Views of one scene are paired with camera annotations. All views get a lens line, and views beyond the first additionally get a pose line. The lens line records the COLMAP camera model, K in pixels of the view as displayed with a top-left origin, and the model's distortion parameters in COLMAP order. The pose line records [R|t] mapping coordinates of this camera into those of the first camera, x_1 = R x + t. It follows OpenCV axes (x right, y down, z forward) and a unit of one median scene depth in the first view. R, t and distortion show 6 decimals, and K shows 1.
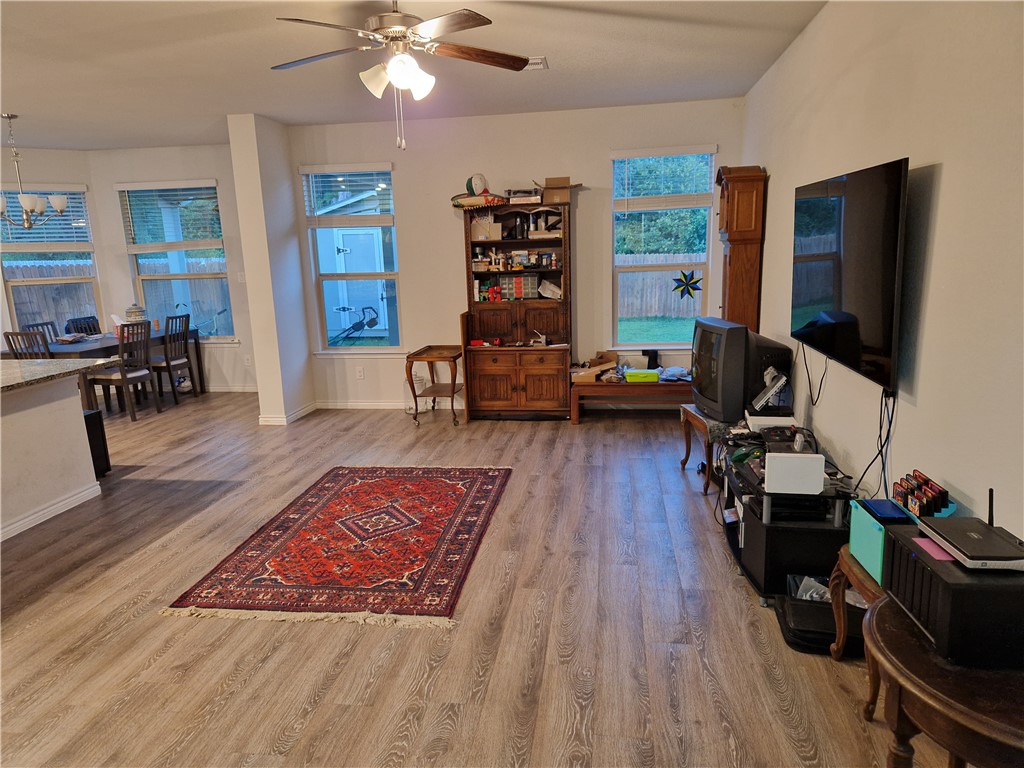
lens RADIAL K [[685.8, 0, 512.0], [0, 685.8, 384.0], [0, 0, 1]] dist [0.071804, -0.053734]
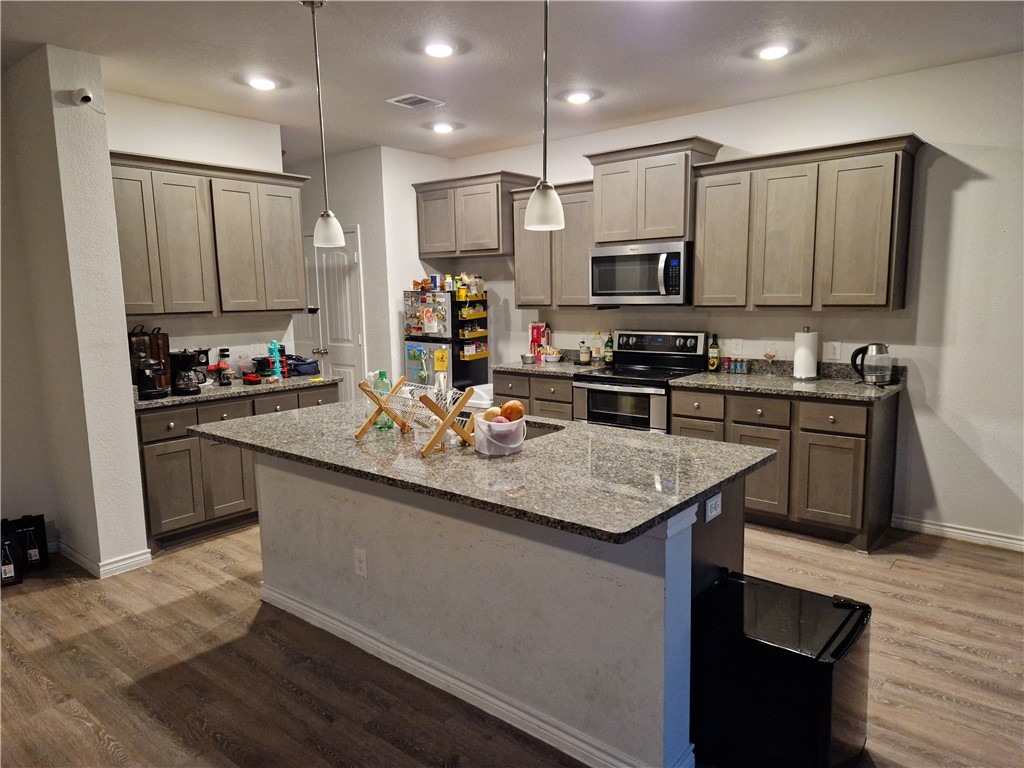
lens RADIAL K [[685.8, 0, 512.0], [0, 685.8, 384.0], [0, 0, 1]] dist [0.071804, -0.053734]
pose [[-0.530278, 0.156607, -0.833235, -0.212245], [-0.133502, 0.955108, 0.264474, -0.197486], [0.837247, 0.251483, -0.485565, 1.059097]]
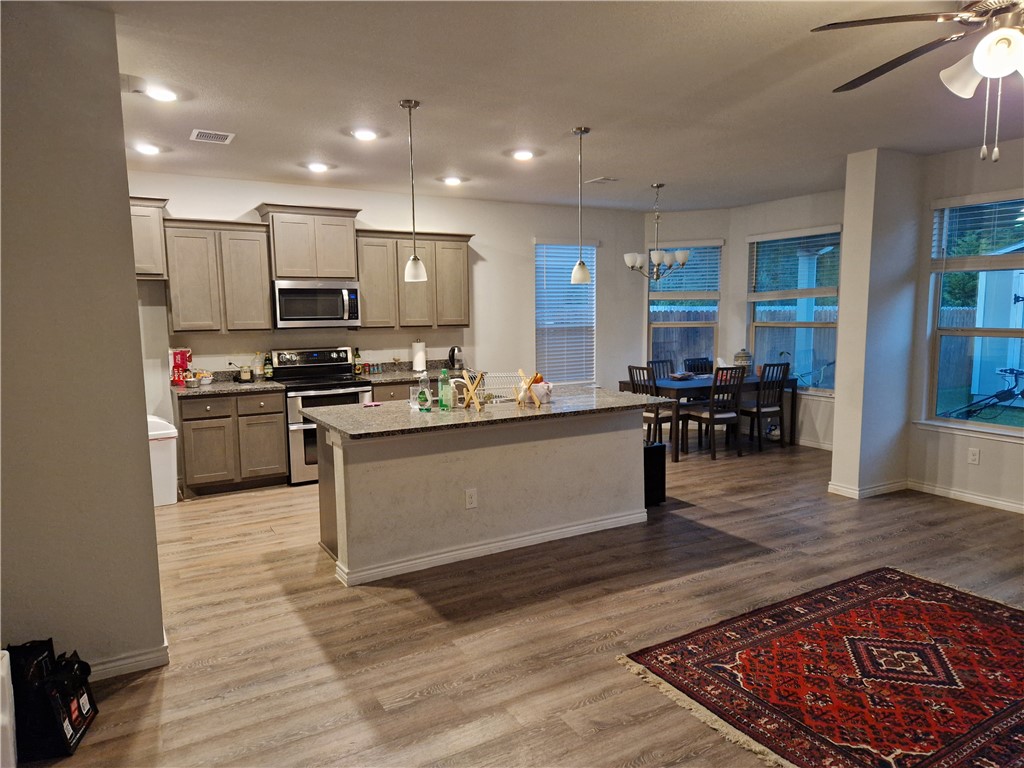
lens RADIAL K [[685.8, 0, 512.0], [0, 685.8, 384.0], [0, 0, 1]] dist [0.071804, -0.053734]
pose [[0.620608, 0.111729, -0.776120, 0.086476], [-0.162235, 0.986675, 0.012312, -0.031425], [0.767154, 0.118272, 0.630465, 0.139743]]
